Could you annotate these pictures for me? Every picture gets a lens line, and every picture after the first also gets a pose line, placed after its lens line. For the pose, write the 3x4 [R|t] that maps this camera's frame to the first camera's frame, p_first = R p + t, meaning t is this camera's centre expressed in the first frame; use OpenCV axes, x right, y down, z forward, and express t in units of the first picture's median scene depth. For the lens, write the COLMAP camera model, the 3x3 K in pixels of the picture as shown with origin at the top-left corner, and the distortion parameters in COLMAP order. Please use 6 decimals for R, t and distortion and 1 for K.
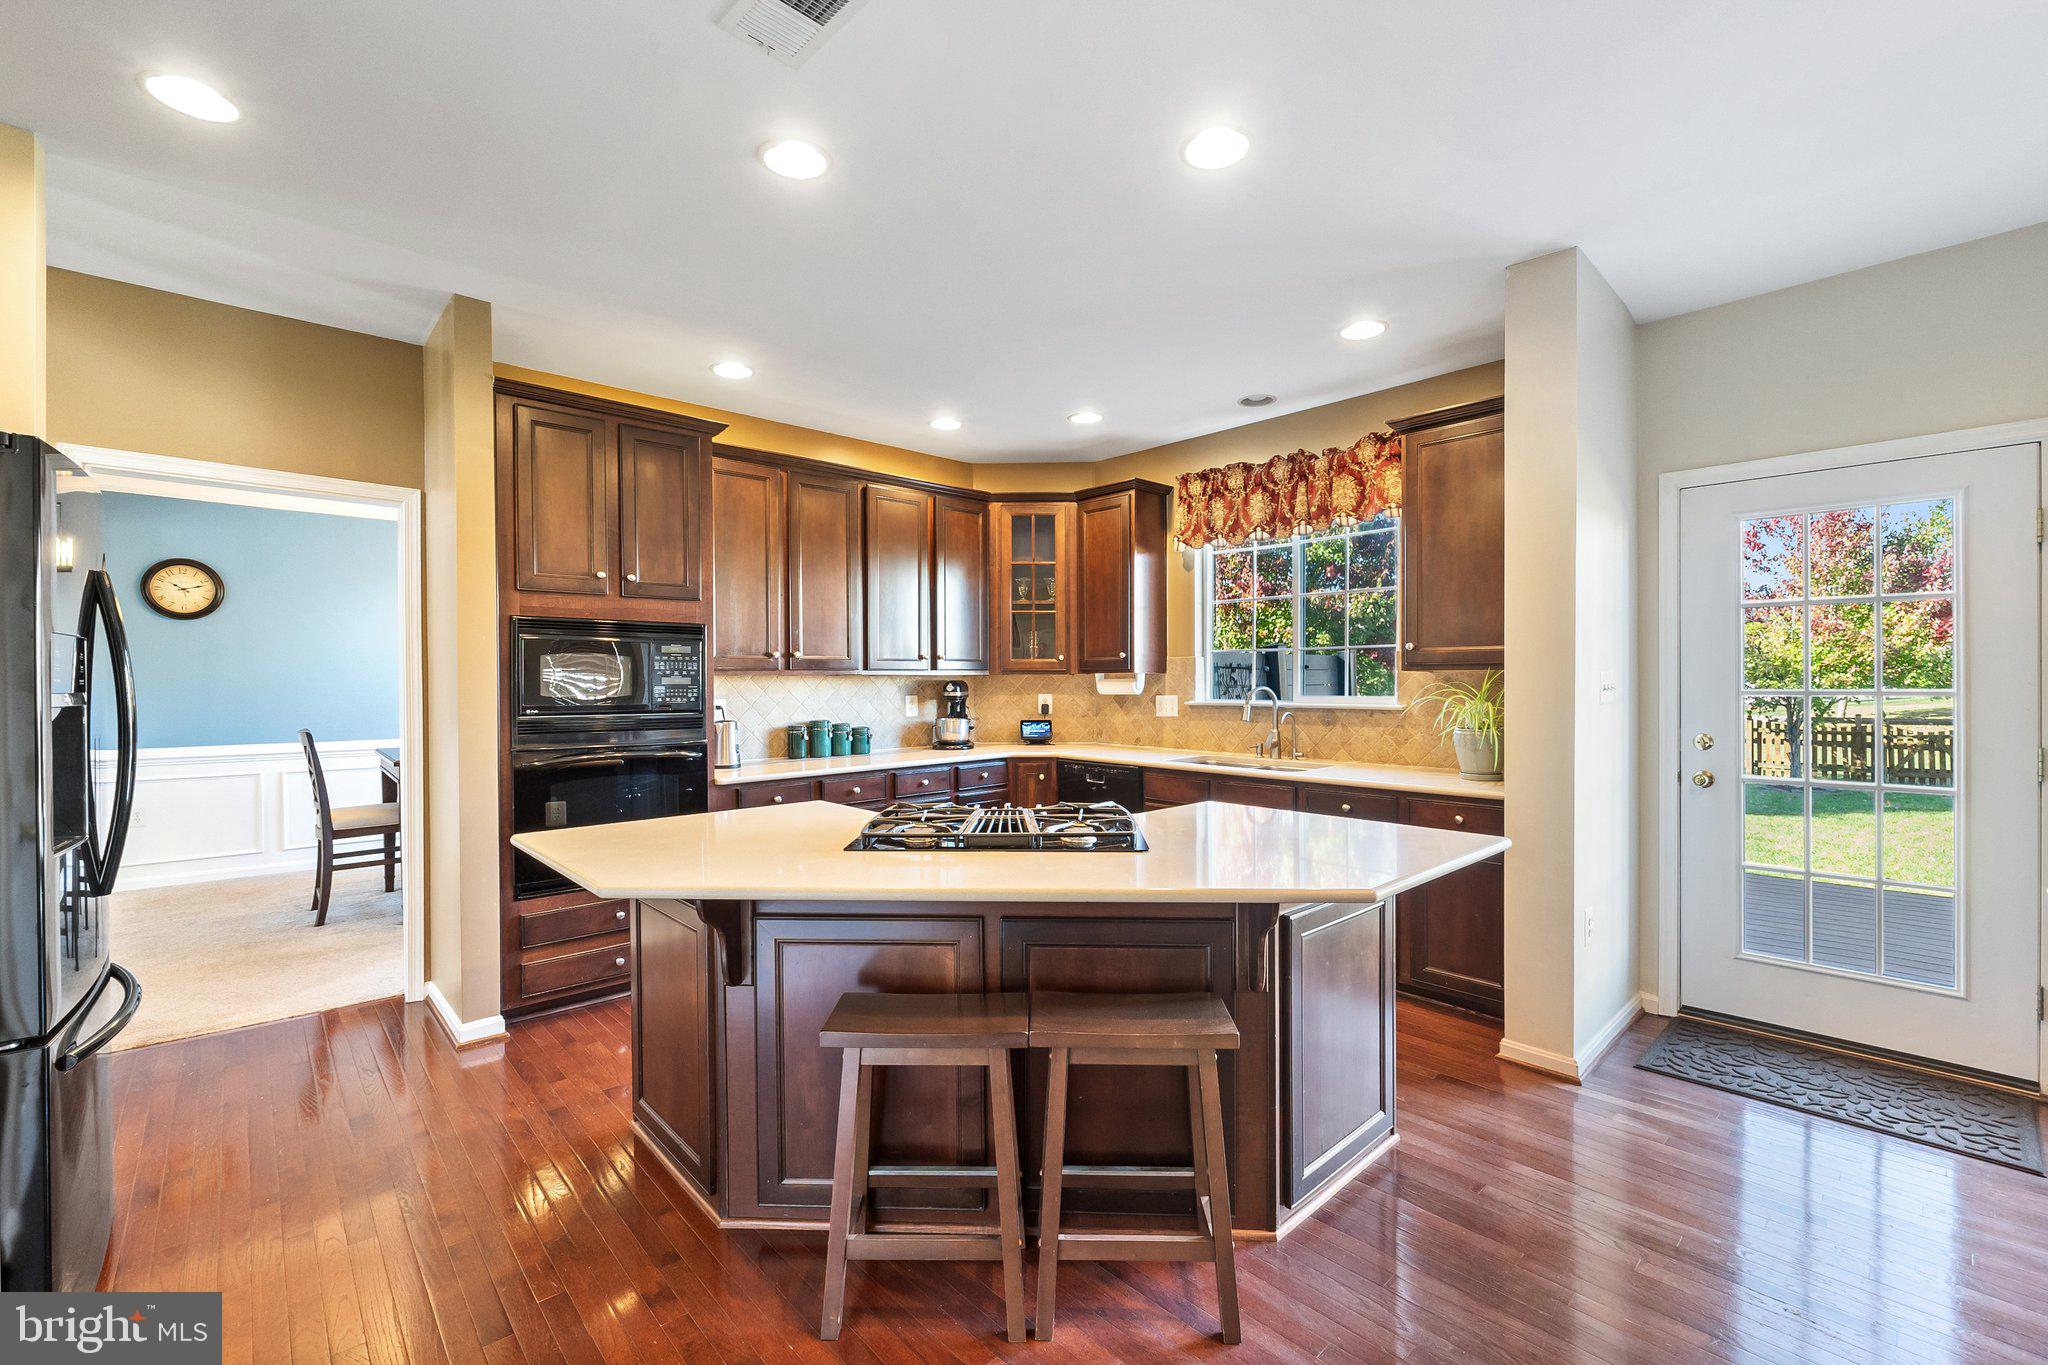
lens RADIAL K [[873.2, 0, 1039.1], [0, 873.2, 700.8], [0, 0, 1]] dist [-0.002036, -0.002092]
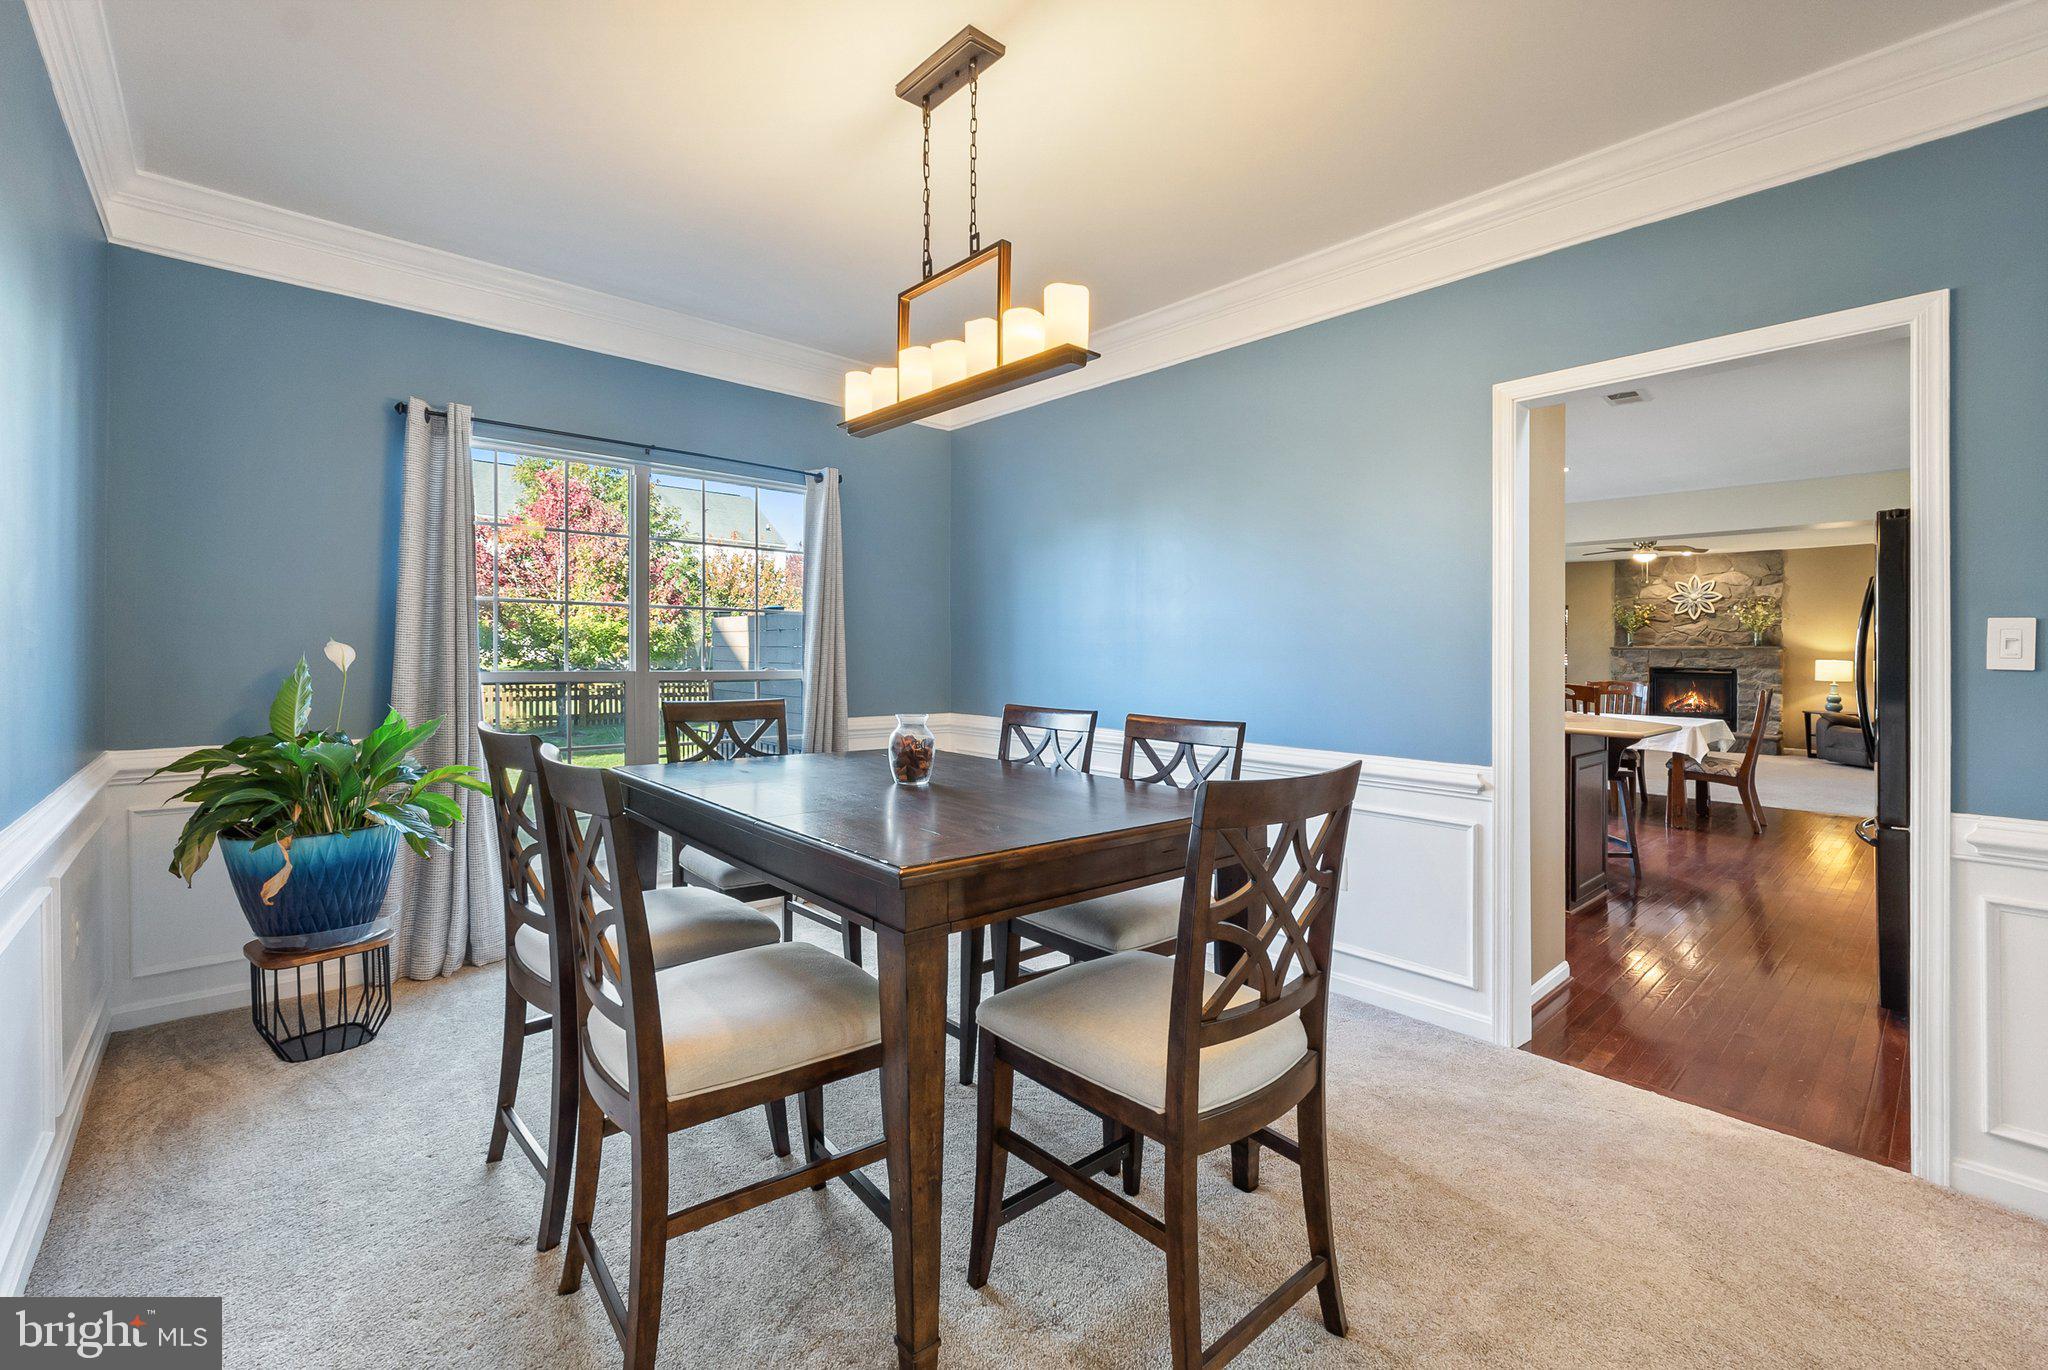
lens RADIAL K [[886.9, 0, 1018.9], [0, 886.9, 648.8], [0, 0, 1]] dist [-0.005400, 0.001610]
pose [[0.013339, 0.009038, 0.999870, -1.226249], [0.011868, 0.999887, -0.009196, -0.006408], [-0.999841, 0.011989, 0.013230, 1.164060]]
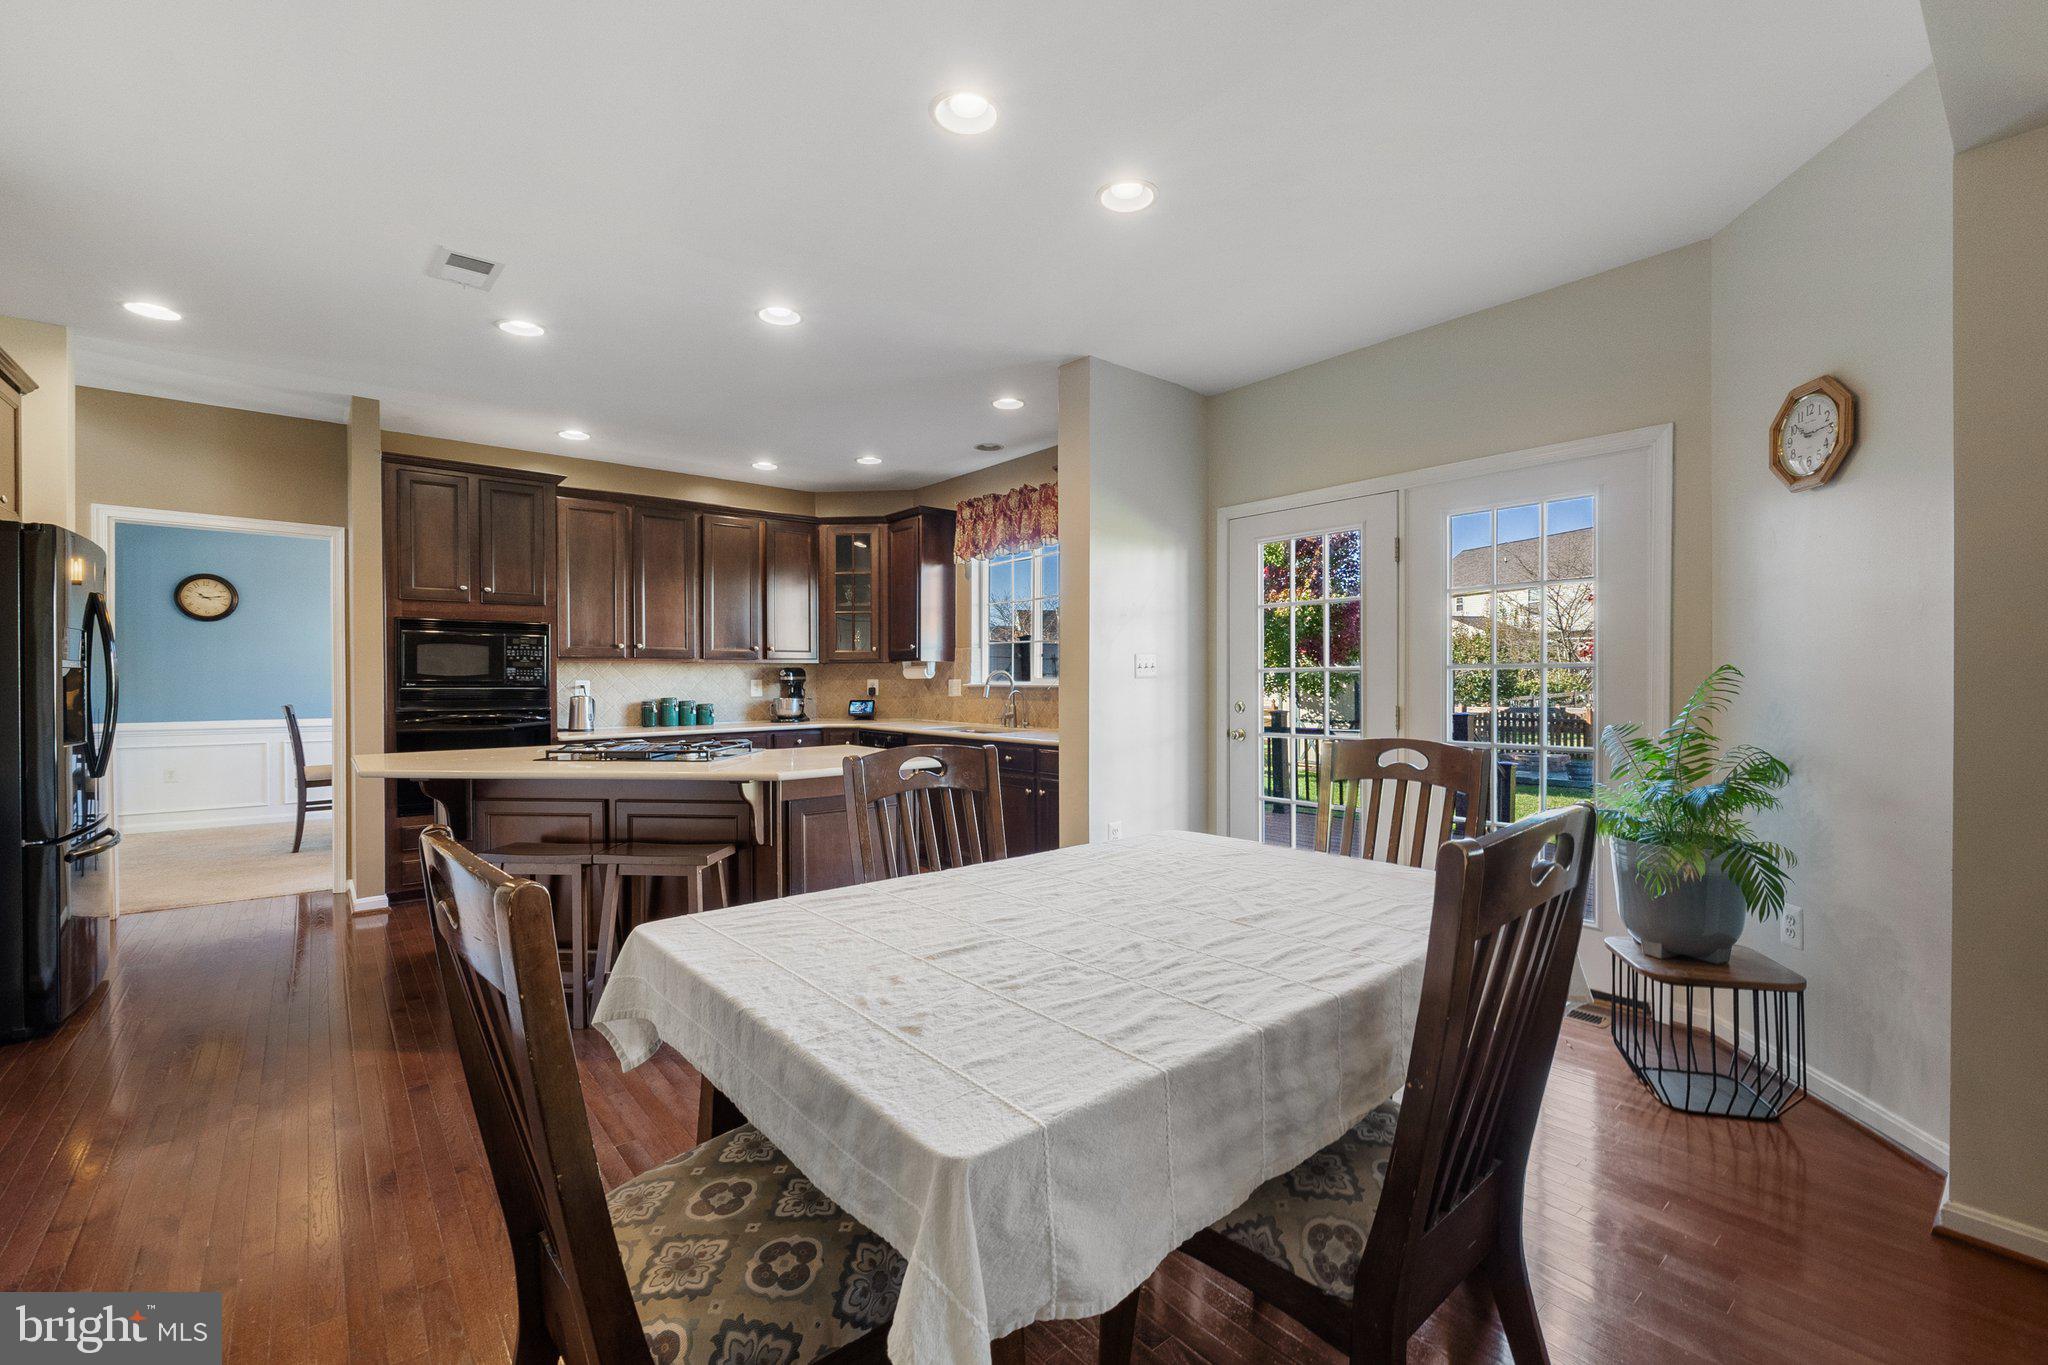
lens RADIAL K [[873.2, 0, 1033.1], [0, 873.2, 699.4], [0, 0, 1]] dist [-0.002036, -0.002092]
pose [[0.998634, 0.000858, -0.052245, 0.376807], [-0.000973, 0.999997, -0.002175, 0.029079], [0.052243, 0.002223, 0.998632, -0.273090]]
